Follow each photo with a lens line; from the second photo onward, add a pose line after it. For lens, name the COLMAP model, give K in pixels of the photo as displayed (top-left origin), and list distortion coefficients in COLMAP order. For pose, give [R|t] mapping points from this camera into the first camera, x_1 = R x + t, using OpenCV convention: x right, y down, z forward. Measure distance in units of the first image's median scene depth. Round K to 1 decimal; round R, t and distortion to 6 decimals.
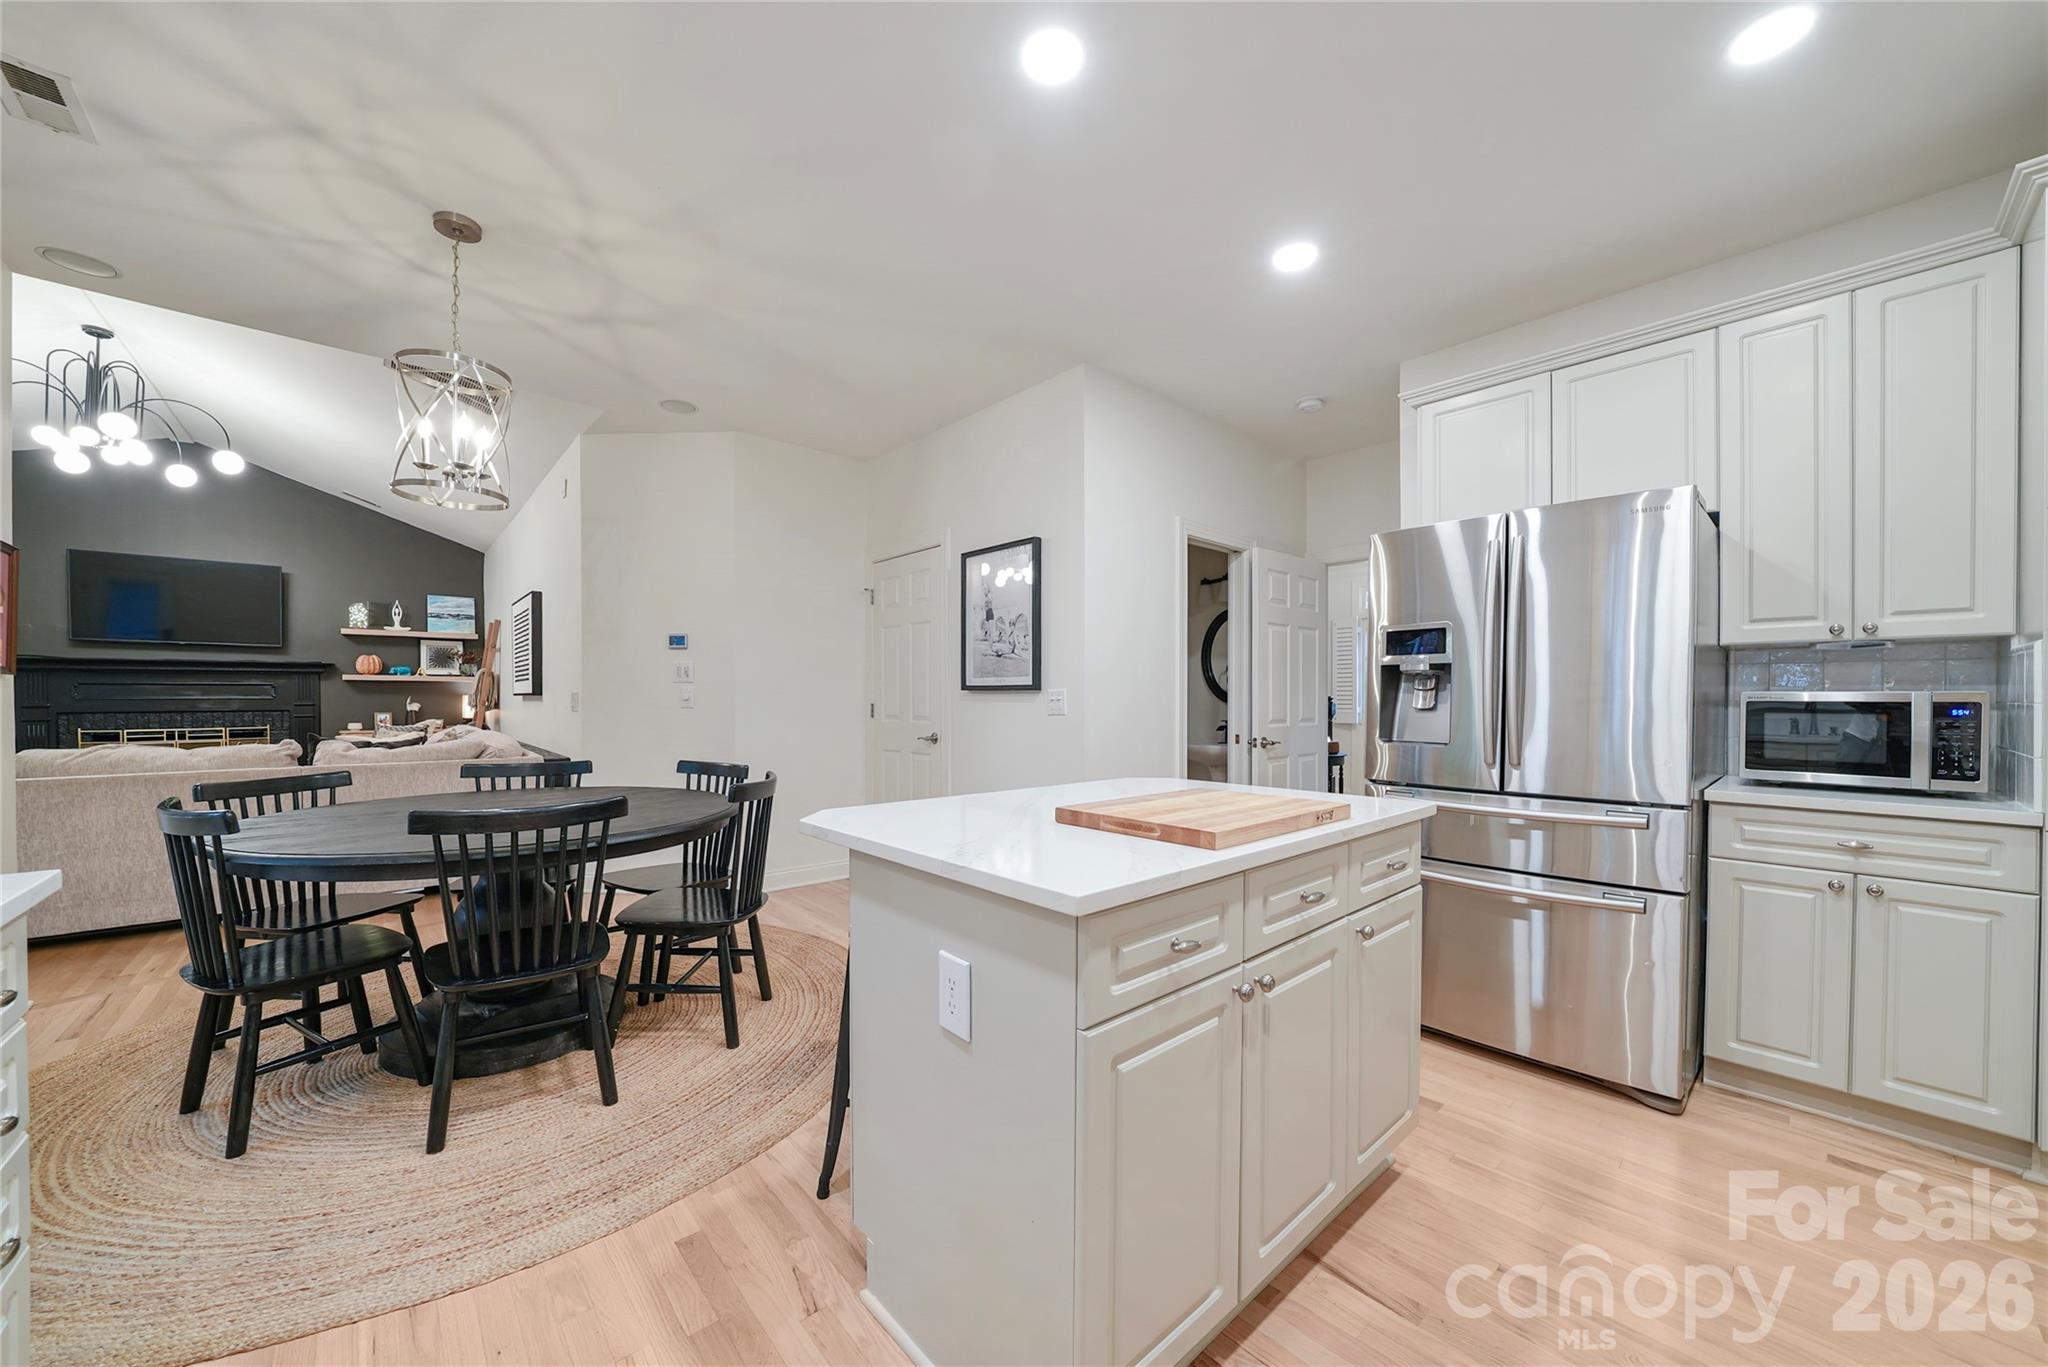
lens RADIAL K [[741.8, 0, 1030.5], [0, 741.8, 703.6], [0, 0, 1]] dist [-0.001339, -0.000096]
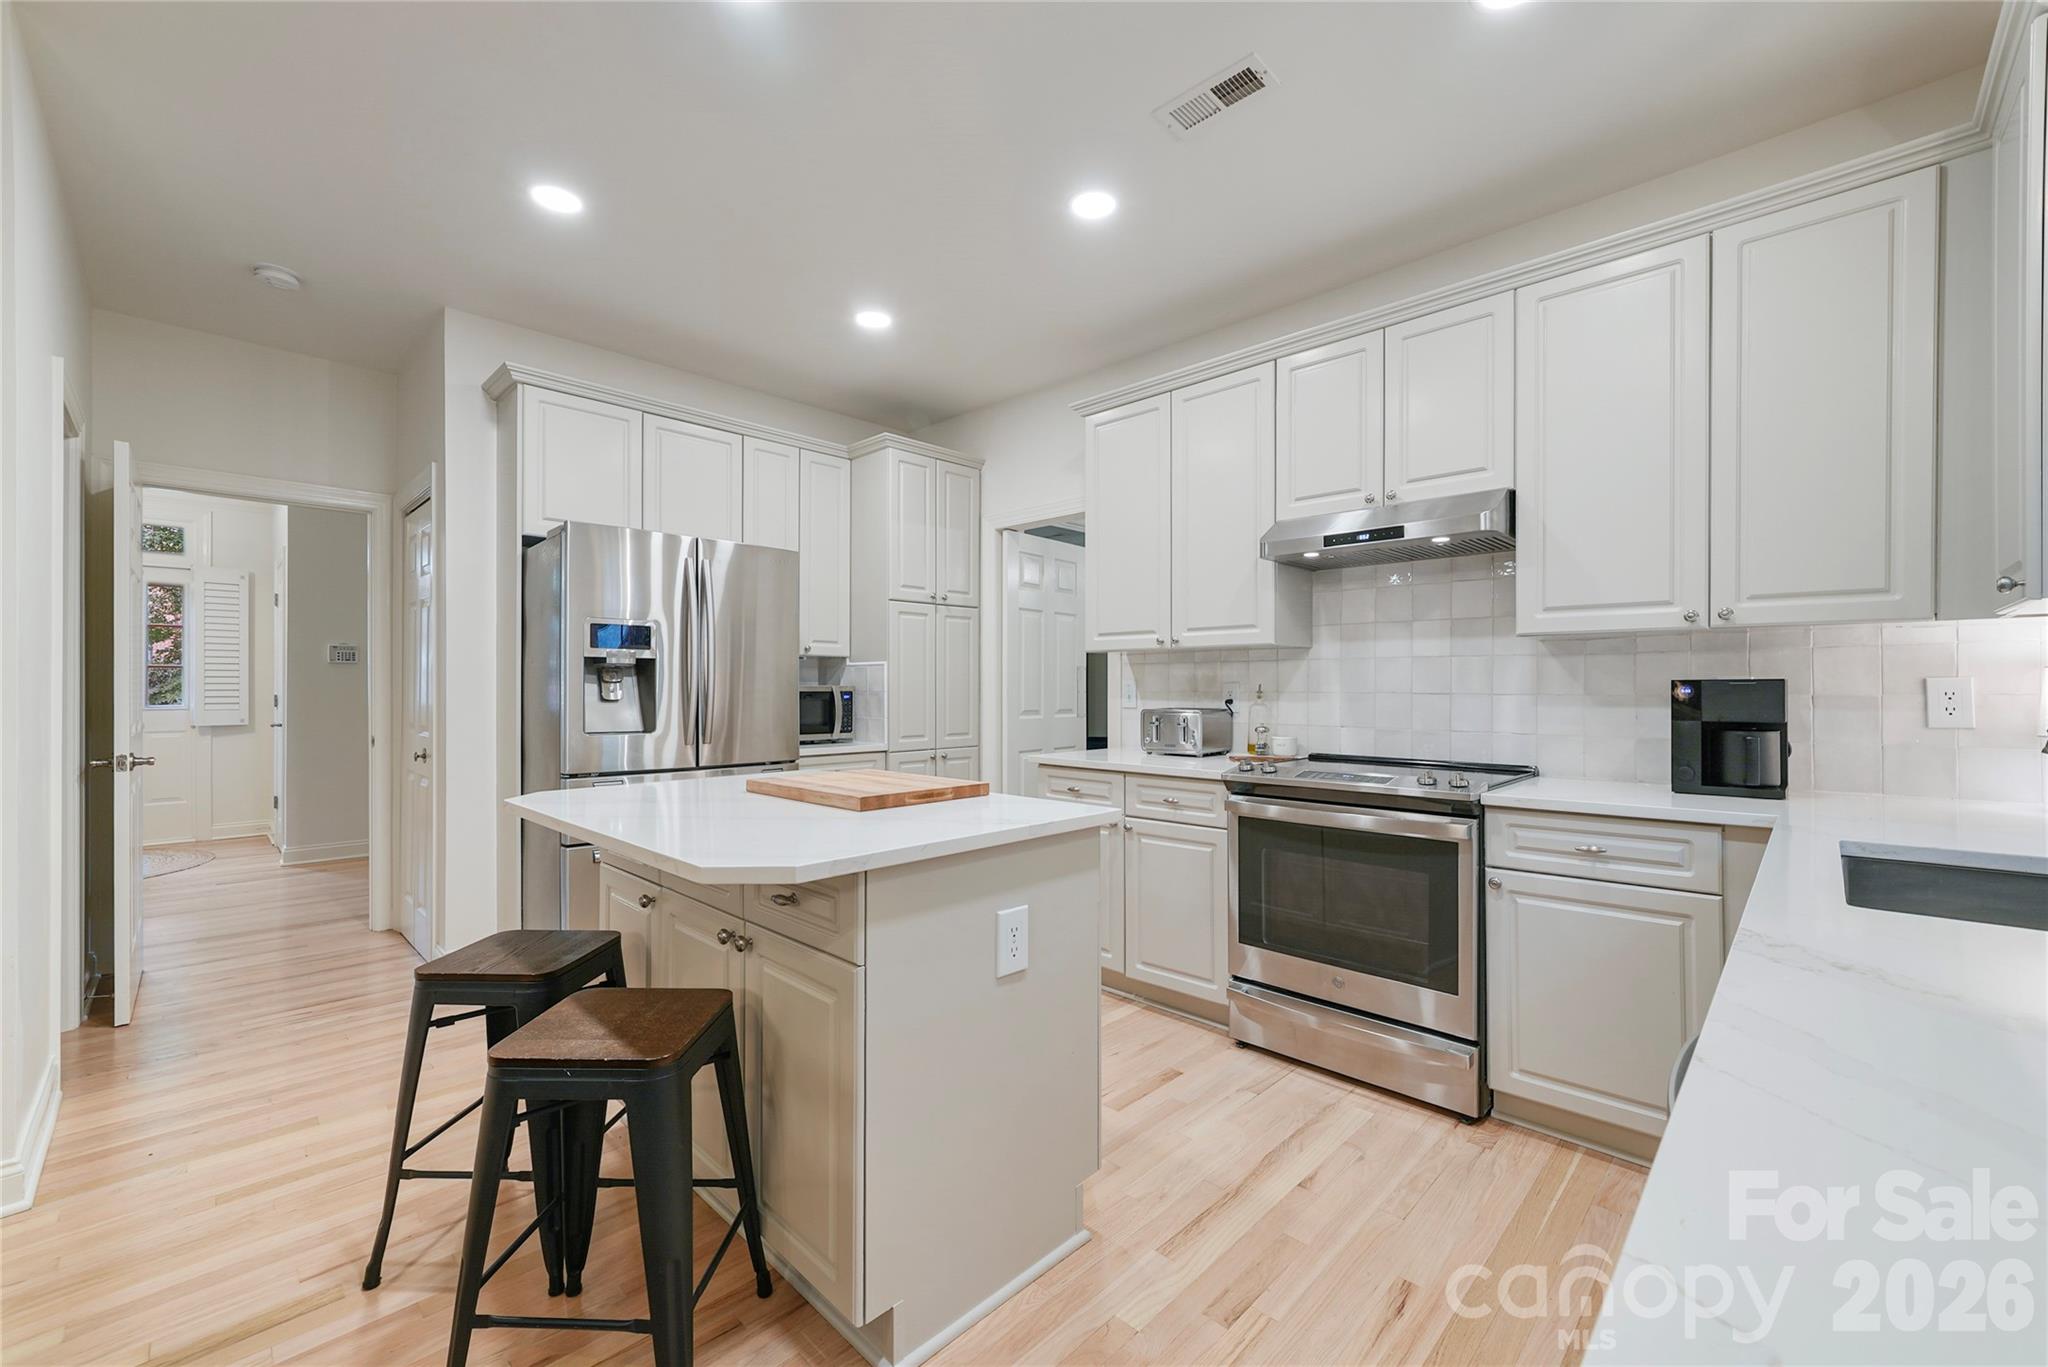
lens RADIAL K [[822.0, 0, 1031.3], [0, 822.0, 697.0], [0, 0, 1]] dist [-0.011869, 0.000070]
pose [[-0.067547, -0.013035, 0.997631, -0.692770], [0.006320, 0.999889, 0.013492, -0.010213], [-0.997696, 0.007217, -0.067457, 0.511359]]
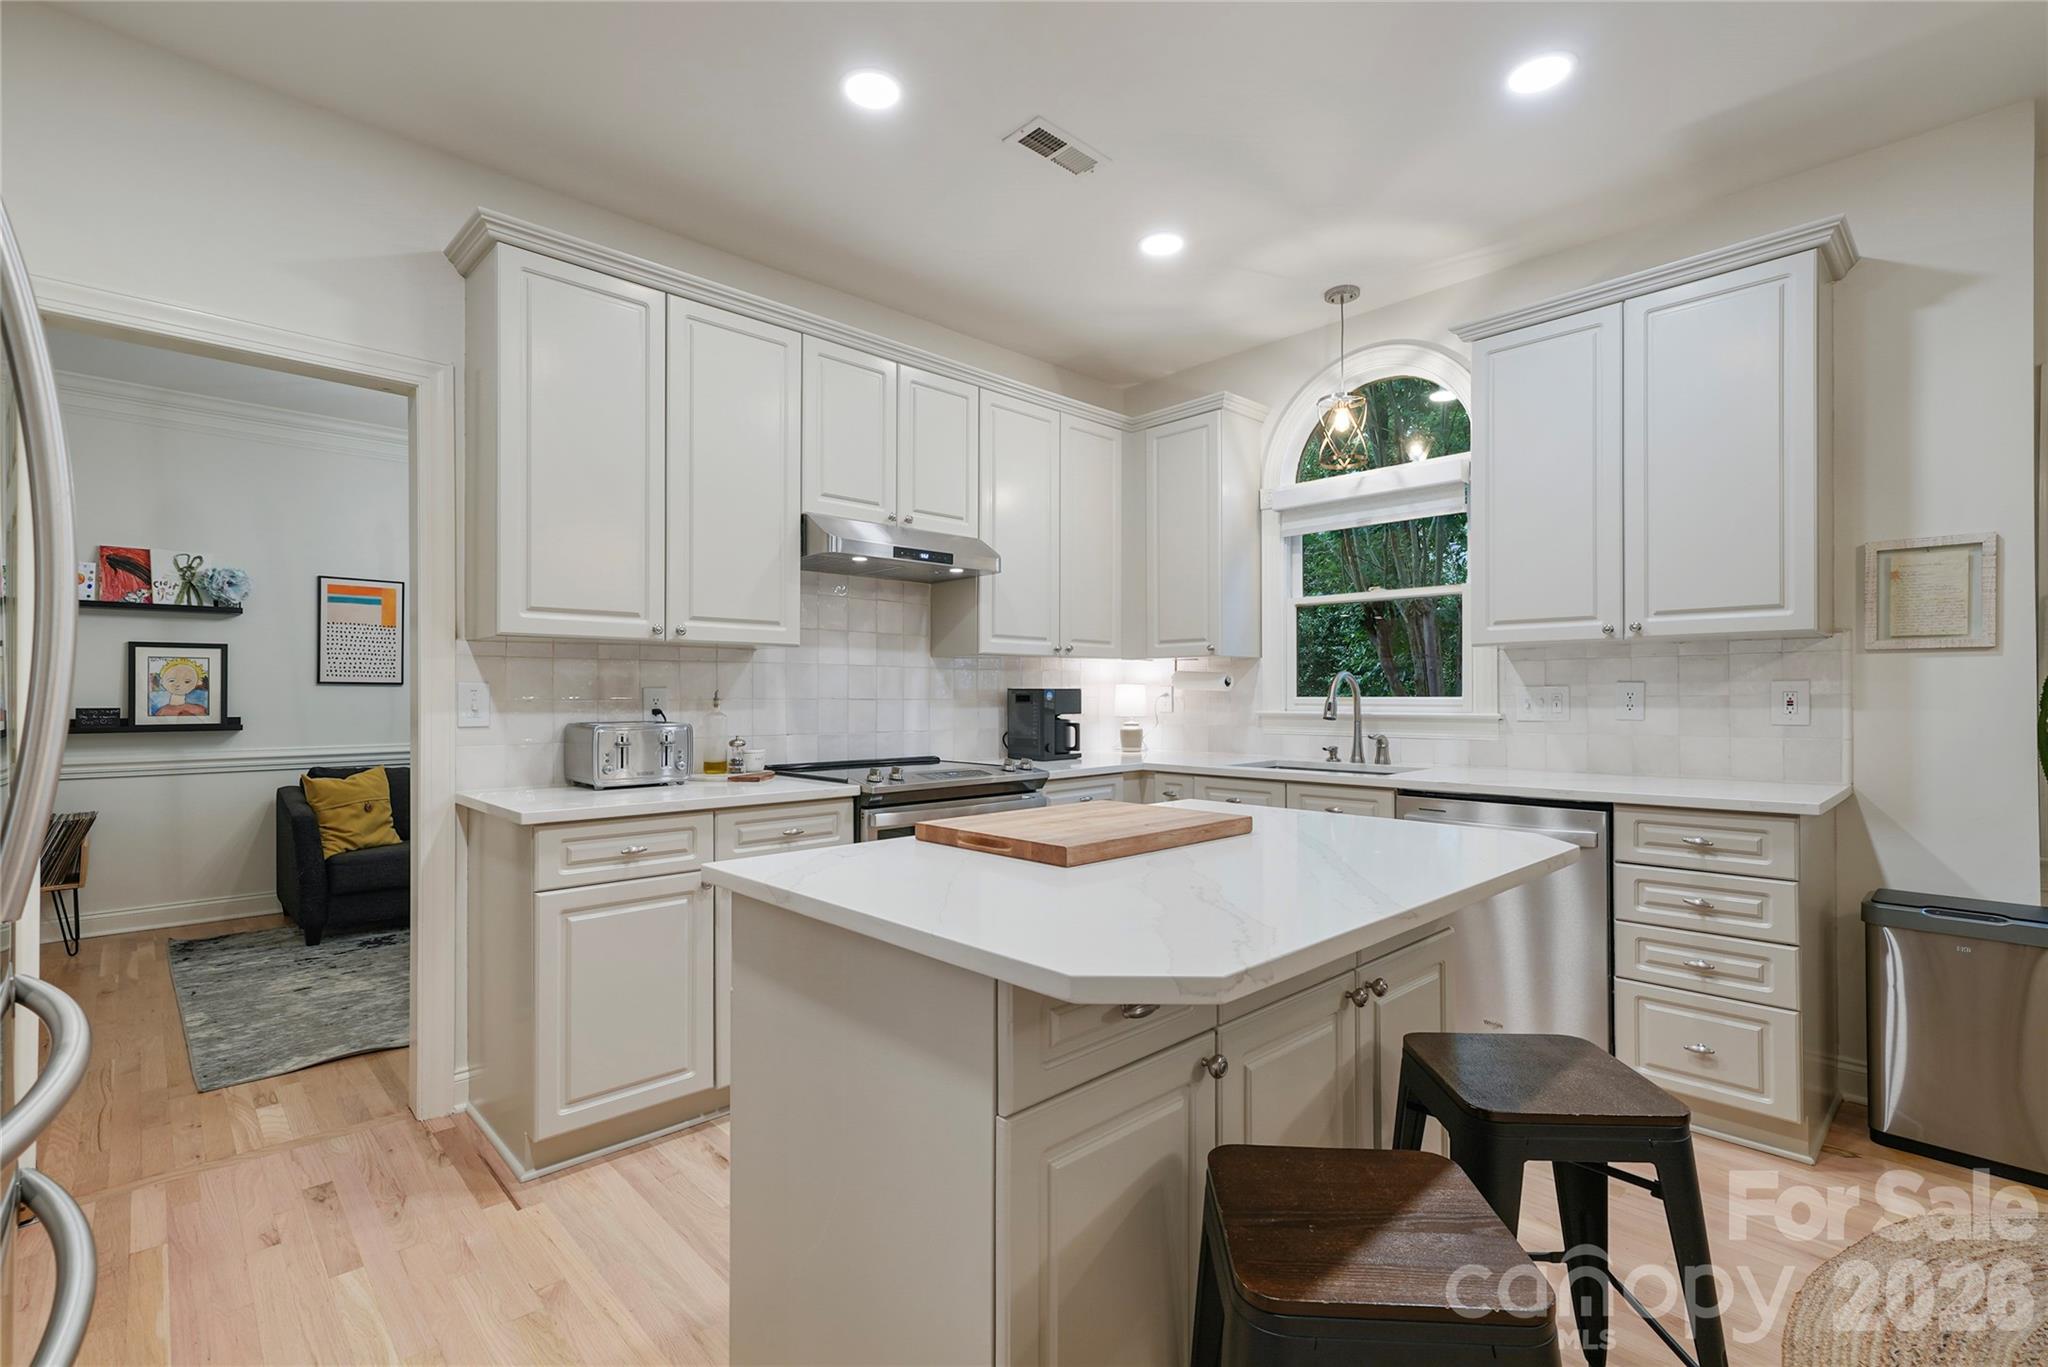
lens RADIAL K [[930.9, 0, 1029.7], [0, 930.9, 692.4], [0, 0, 1]] dist [0.004156, 0.000817]
pose [[-0.999554, -0.000367, -0.029845, 0.206468], [-0.000477, 0.999993, 0.003675, -0.011916], [0.029844, 0.003688, -0.999548, 1.313175]]
